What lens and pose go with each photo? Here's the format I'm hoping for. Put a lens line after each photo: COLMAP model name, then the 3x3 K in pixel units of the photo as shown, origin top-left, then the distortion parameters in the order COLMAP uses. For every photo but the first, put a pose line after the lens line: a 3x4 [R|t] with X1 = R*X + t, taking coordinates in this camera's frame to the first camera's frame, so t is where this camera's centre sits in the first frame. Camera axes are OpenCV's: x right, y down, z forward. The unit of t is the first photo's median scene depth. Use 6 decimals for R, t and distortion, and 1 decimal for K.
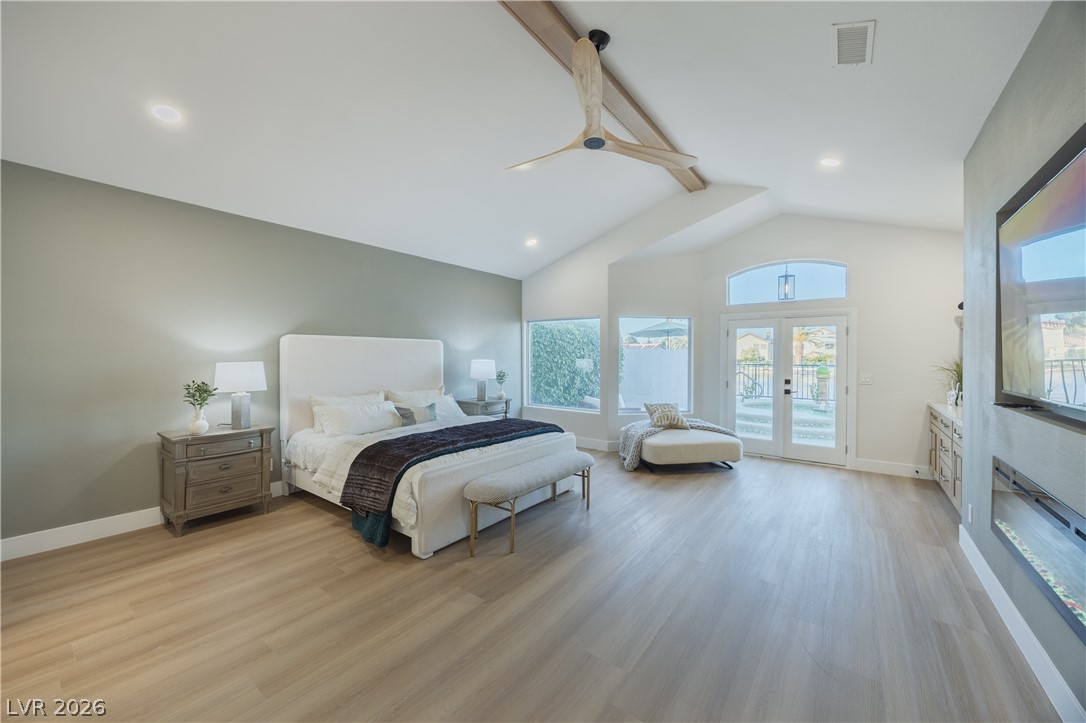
lens RADIAL K [[408.9, 0, 543.0], [0, 408.9, 361.5], [0, 0, 1]] dist [0.000302, 0.000008]
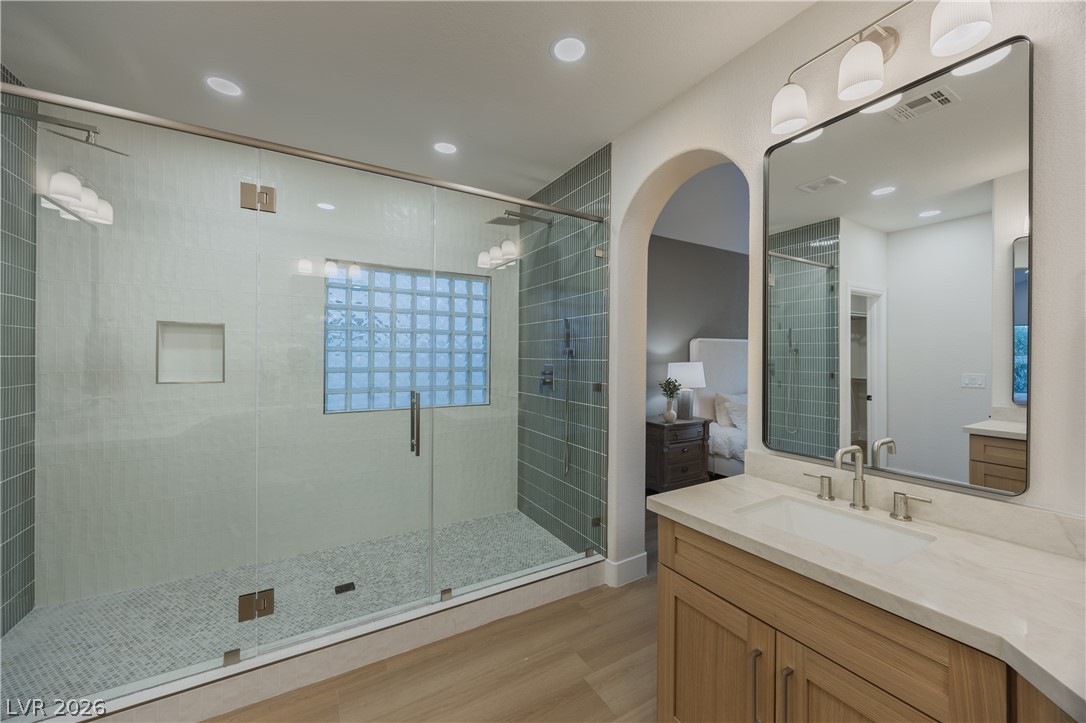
lens RADIAL K [[408.9, 0, 543.0], [0, 408.9, 361.5], [0, 0, 1]] dist [0.000302, 0.000008]
pose [[0.924671, 0.008425, -0.380674, -0.668596], [-0.003885, 0.999912, 0.012693, -0.015533], [0.380748, -0.010258, 0.924622, -0.239623]]
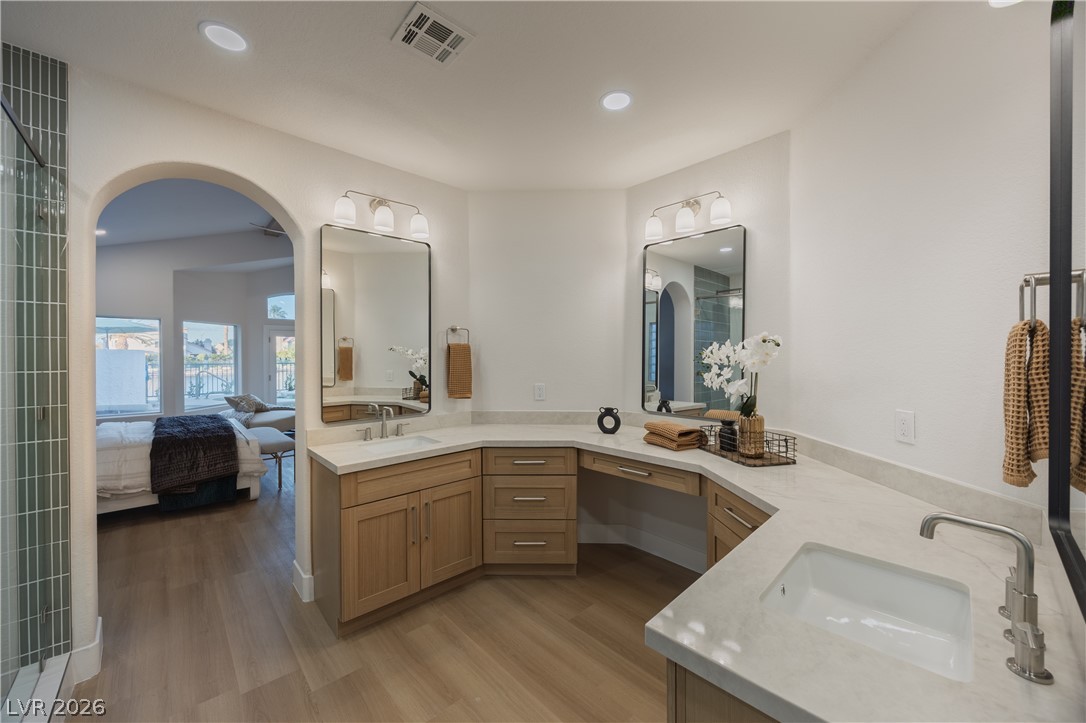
lens RADIAL K [[408.9, 0, 543.0], [0, 408.9, 361.5], [0, 0, 1]] dist [0.000302, 0.000008]
pose [[0.173096, -0.012012, 0.984832, -1.183430], [-0.001417, 0.999922, 0.012445, -0.026607], [-0.984904, -0.003550, 0.173065, -0.203535]]
